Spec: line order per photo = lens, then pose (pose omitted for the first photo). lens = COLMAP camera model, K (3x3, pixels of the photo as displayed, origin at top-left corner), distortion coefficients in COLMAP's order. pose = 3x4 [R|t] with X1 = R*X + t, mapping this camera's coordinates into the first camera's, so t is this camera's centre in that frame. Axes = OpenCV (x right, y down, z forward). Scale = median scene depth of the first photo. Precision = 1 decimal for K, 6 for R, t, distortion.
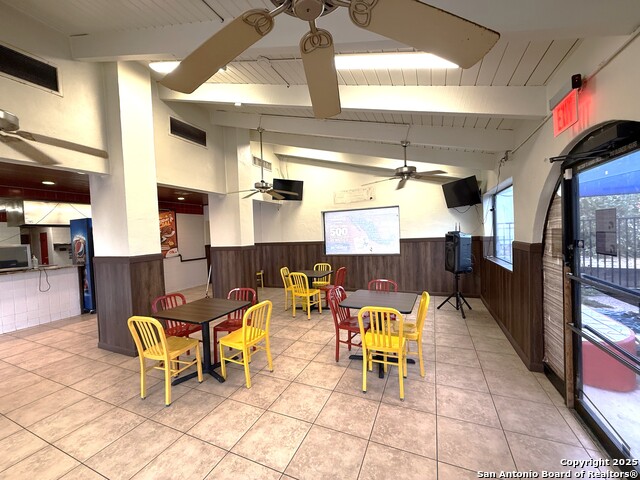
lens RADIAL K [[255.1, 0, 320.0], [0, 255.1, 239.2], [0, 0, 1]] dist [-0.001192, 0.001054]
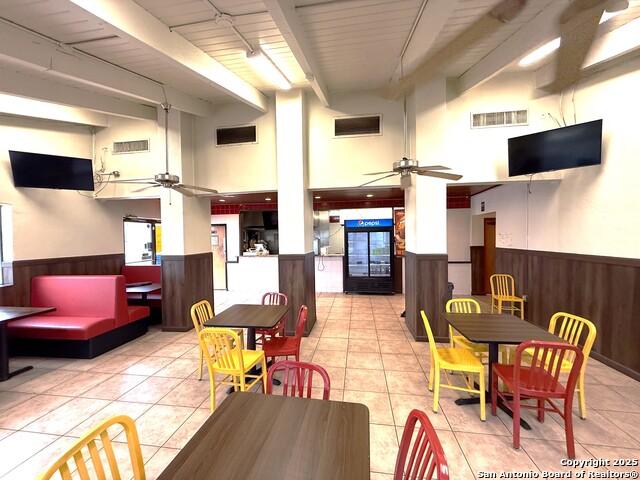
lens RADIAL K [[255.1, 0, 318.5], [0, 255.1, 237.8], [0, 0, 1]] dist [-0.001192, 0.001054]
pose [[0.260572, 0.041553, -0.964560, 0.281462], [-0.019263, 0.999098, 0.037837, -0.034978], [0.965262, 0.008721, 0.261137, 0.486420]]
